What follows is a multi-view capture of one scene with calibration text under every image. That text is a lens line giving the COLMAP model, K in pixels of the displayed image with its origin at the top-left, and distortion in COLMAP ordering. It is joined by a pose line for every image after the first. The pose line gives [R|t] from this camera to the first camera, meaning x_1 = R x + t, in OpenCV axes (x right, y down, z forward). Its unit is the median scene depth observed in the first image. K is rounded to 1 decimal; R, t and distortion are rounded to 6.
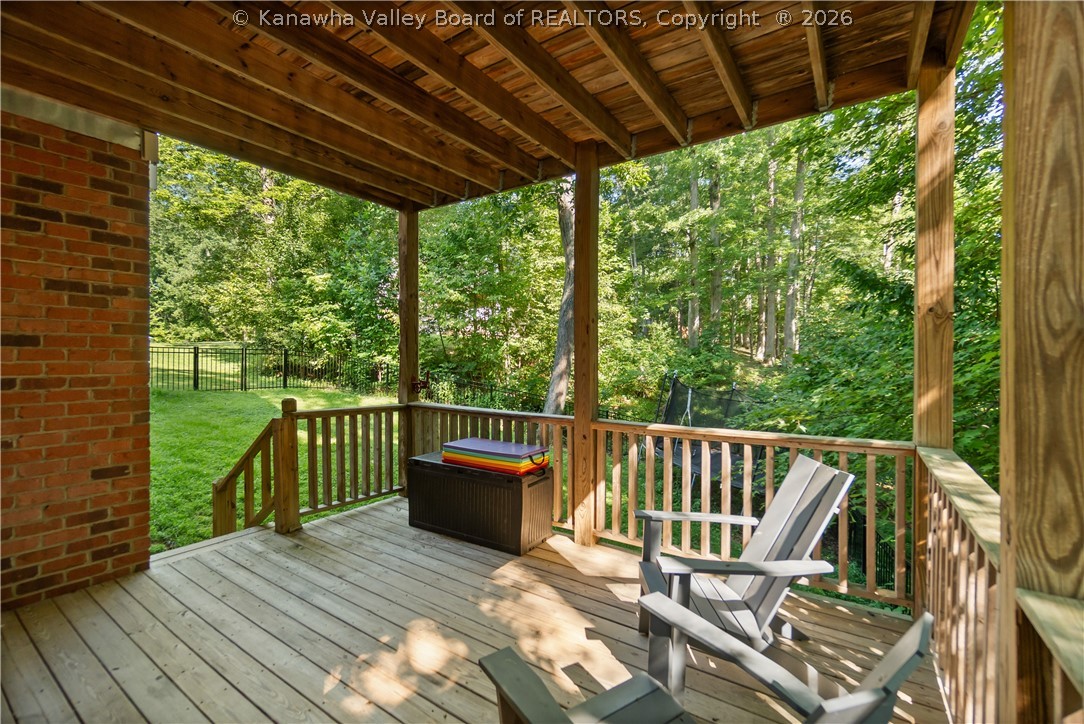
lens RADIAL K [[466.3, 0, 541.1], [0, 466.3, 361.1], [0, 0, 1]] dist [-0.000445, 0.000008]
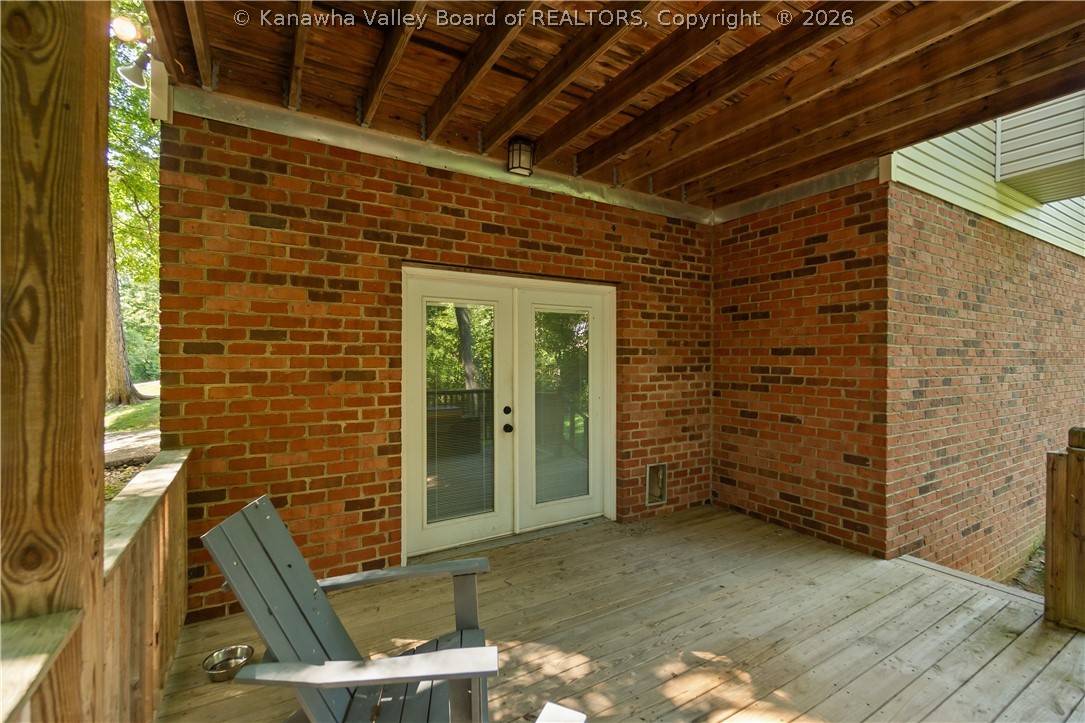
lens RADIAL K [[474.4, 0, 541.3], [0, 474.4, 359.7], [0, 0, 1]] dist [0.000514, 0.000183]
pose [[-0.418147, -0.004450, -0.908368, 0.517145], [-0.012635, 0.999920, 0.000918, -0.008487], [0.908291, 0.011861, -0.418170, 0.777533]]
